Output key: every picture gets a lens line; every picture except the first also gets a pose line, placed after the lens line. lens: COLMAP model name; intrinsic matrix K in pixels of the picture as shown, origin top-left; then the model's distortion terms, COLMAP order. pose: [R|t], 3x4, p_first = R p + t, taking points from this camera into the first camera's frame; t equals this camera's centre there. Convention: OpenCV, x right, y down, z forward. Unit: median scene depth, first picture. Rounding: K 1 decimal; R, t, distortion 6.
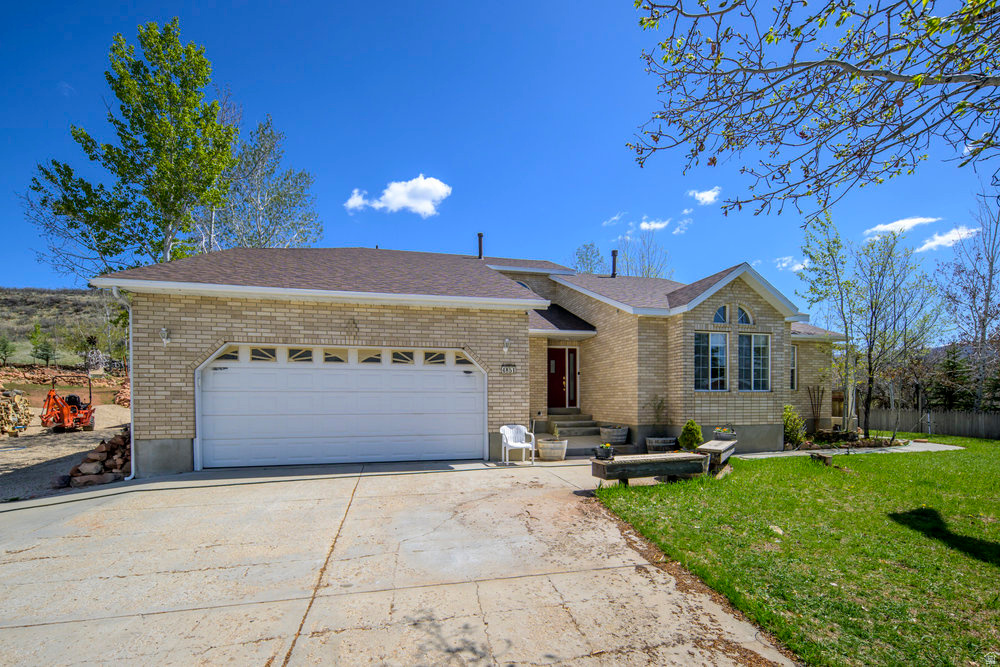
lens RADIAL K [[434.8, 0, 511.1], [0, 434.8, 404.3], [0, 0, 1]] dist [-0.000117, 0.000080]
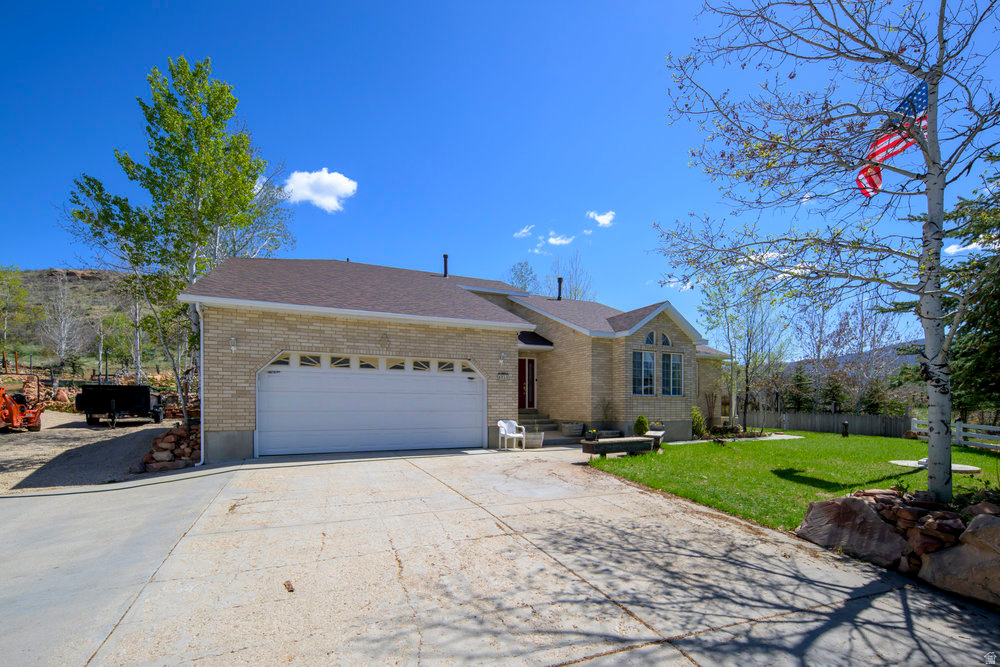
lens RADIAL K [[434.8, 0, 509.7], [0, 434.8, 403.7], [0, 0, 1]] dist [-0.000117, 0.000080]
pose [[0.980455, 0.006002, 0.196652, -0.212091], [-0.003452, 0.999905, -0.013308, 0.014644], [-0.196714, 0.012369, 0.980383, -0.233602]]
